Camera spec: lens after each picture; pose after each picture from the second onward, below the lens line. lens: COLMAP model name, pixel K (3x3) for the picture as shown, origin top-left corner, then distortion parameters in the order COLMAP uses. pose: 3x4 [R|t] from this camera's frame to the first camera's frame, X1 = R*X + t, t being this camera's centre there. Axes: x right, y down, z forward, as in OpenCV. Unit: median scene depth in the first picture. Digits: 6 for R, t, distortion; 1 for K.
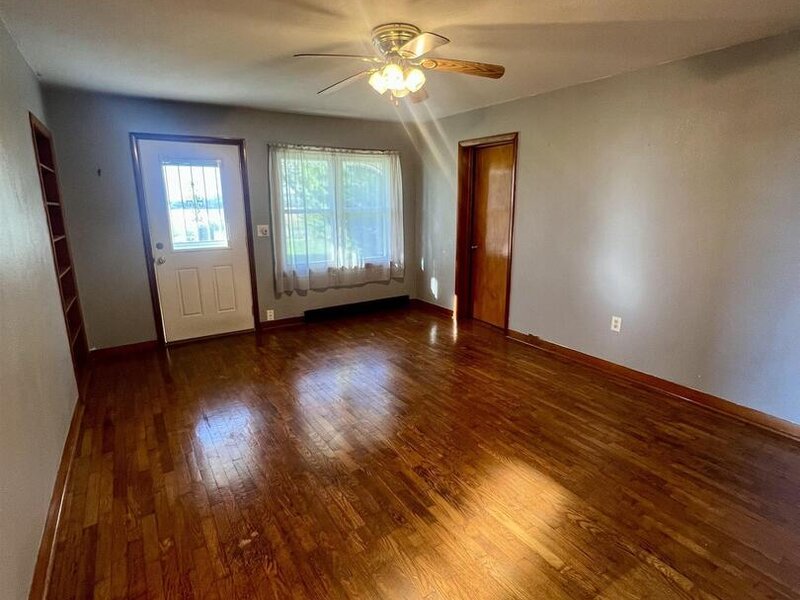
lens RADIAL K [[426.3, 0, 397.0], [0, 426.3, 300.1], [0, 0, 1]] dist [0.003147, 0.000511]
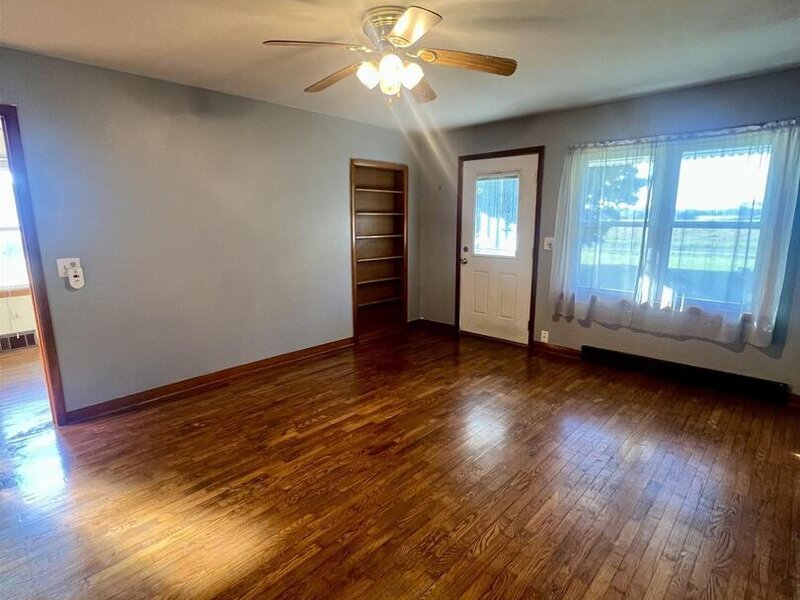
lens RADIAL K [[426.3, 0, 397.2], [0, 426.3, 298.7], [0, 0, 1]] dist [0.003147, 0.000511]
pose [[0.246020, 0.197238, -0.948985, 0.520942], [-0.213207, 0.966108, 0.145524, -0.119104], [0.945525, 0.166529, 0.279734, 0.485597]]
